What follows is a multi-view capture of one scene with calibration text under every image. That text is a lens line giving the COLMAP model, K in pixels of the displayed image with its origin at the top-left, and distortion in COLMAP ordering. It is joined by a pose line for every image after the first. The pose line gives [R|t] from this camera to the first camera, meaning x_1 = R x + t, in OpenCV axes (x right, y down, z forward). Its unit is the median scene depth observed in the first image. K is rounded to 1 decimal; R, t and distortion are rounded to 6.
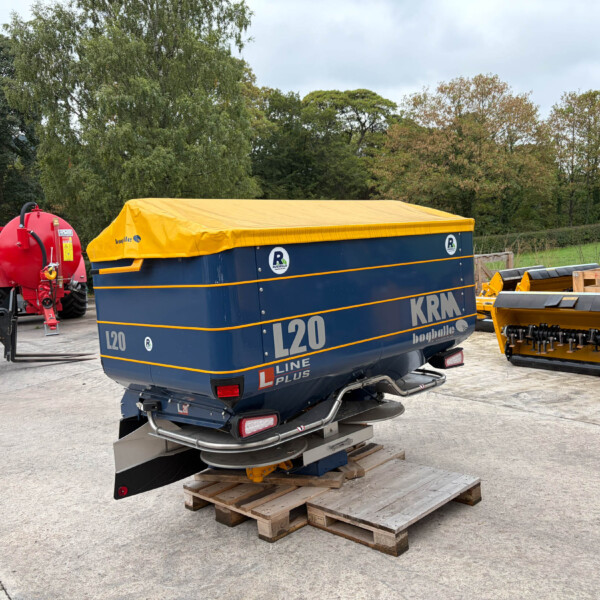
lens RADIAL K [[601.3, 0, 309.4], [0, 601.3, 298.7], [0, 0, 1]] dist [0.096256, -0.145625]
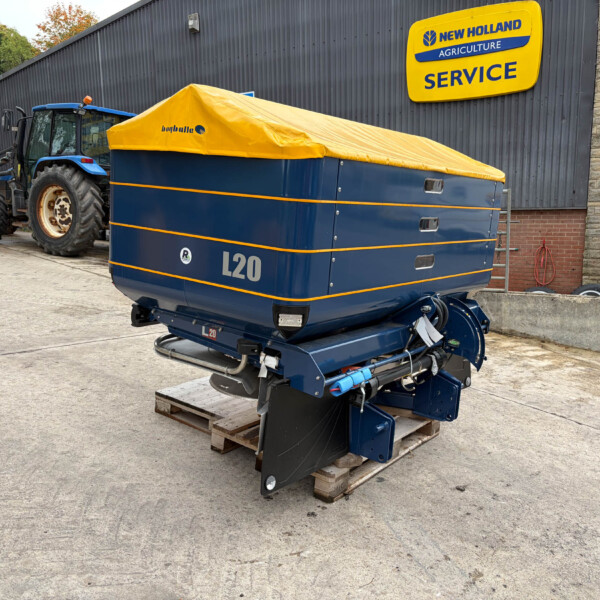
lens RADIAL K [[616.1, 0, 301.5], [0, 616.1, 301.3], [0, 0, 1]] dist [0.016735, 0.028025]
pose [[-0.990823, 0.024976, -0.132841, 0.171316], [-0.011954, 0.962739, 0.270168, -0.160612], [0.134639, 0.269276, -0.953605, 2.088538]]
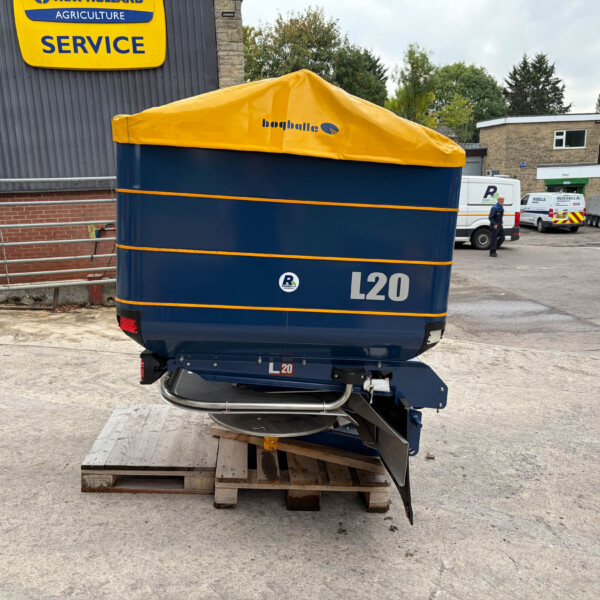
lens RADIAL K [[615.1, 0, 306.0], [0, 615.1, 302.7], [0, 0, 1]] dist [0.024462, 0.009116]
pose [[-0.643493, 0.173660, -0.745492, 0.676444], [-0.072451, 0.955734, 0.285173, -0.164597], [0.762015, 0.237519, -0.602426, 1.706741]]
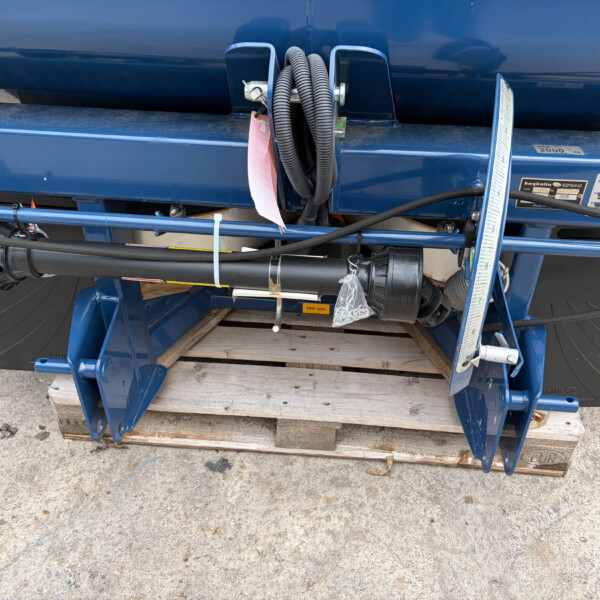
lens RADIAL K [[610.9, 0, 304.6], [0, 610.9, 298.7], [0, 0, 1]] dist [0.003204, 0.023929]
pose [[-0.641401, -0.404043, 0.652191, -0.334402], [0.095032, 0.801699, 0.590125, 0.018071], [-0.761297, 0.440486, -0.475814, 1.384589]]
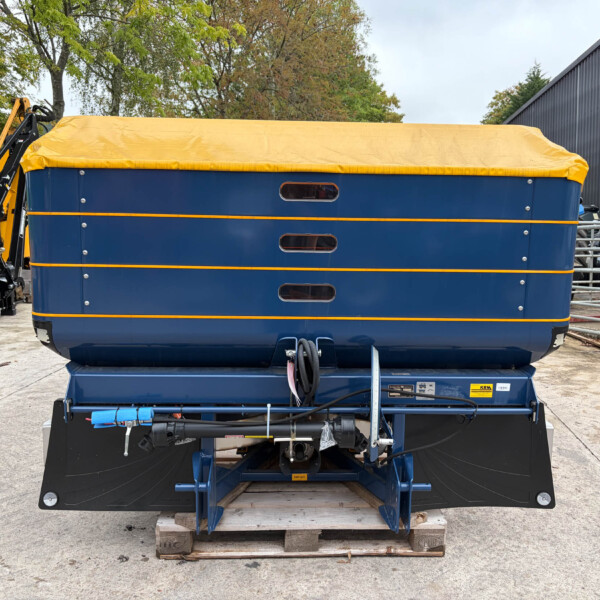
lens RADIAL K [[616.1, 0, 301.5], [0, 616.1, 301.3], [0, 0, 1]] dist [0.016735, 0.028025]
pose [[-0.735546, -0.043882, 0.676053, -0.600340], [0.089419, 0.982881, 0.161087, -0.072707], [-0.671548, 0.178939, -0.719030, 1.719807]]
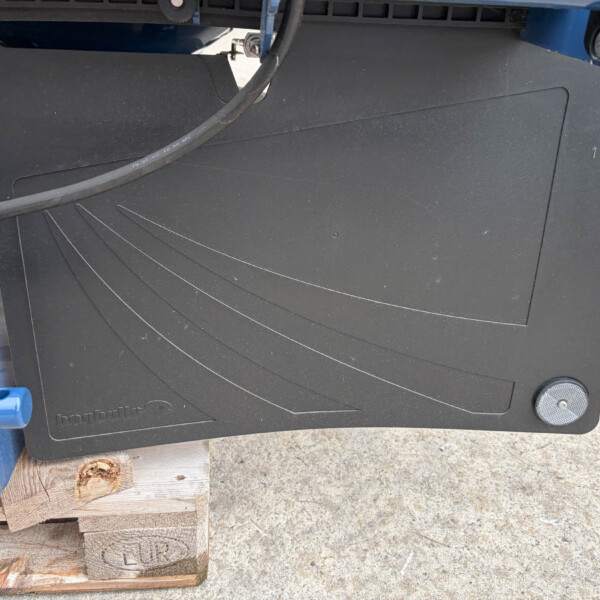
lens RADIAL K [[616.1, 0, 301.5], [0, 616.1, 301.3], [0, 0, 1]] dist [0.016735, 0.028025]
pose [[-0.784874, -0.245795, 0.568822, -0.355352], [0.054146, 0.887249, 0.458103, 0.186449], [-0.617286, 0.390352, -0.683069, 1.195412]]
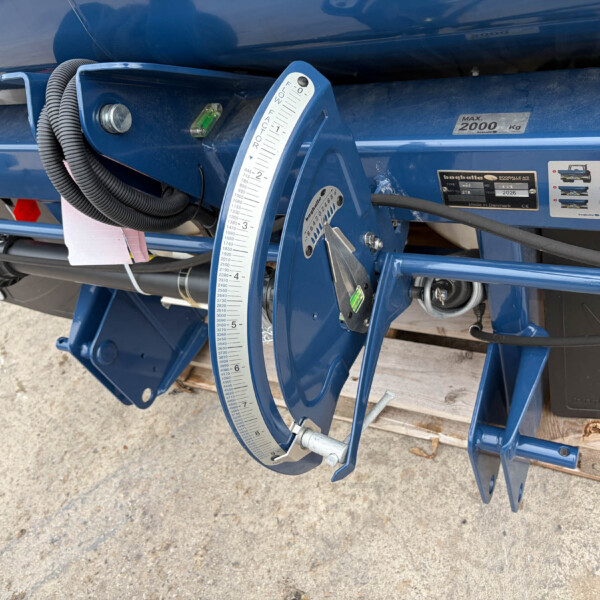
lens RADIAL K [[610.9, 0, 299.9], [0, 610.9, 302.6], [0, 0, 1]] dist [0.004146, 0.011930]
pose [[-0.313808, -0.577371, 0.753769, -0.346209], [0.410235, 0.633501, 0.656037, 0.032803], [-0.856290, 0.515092, 0.038060, 1.200951]]
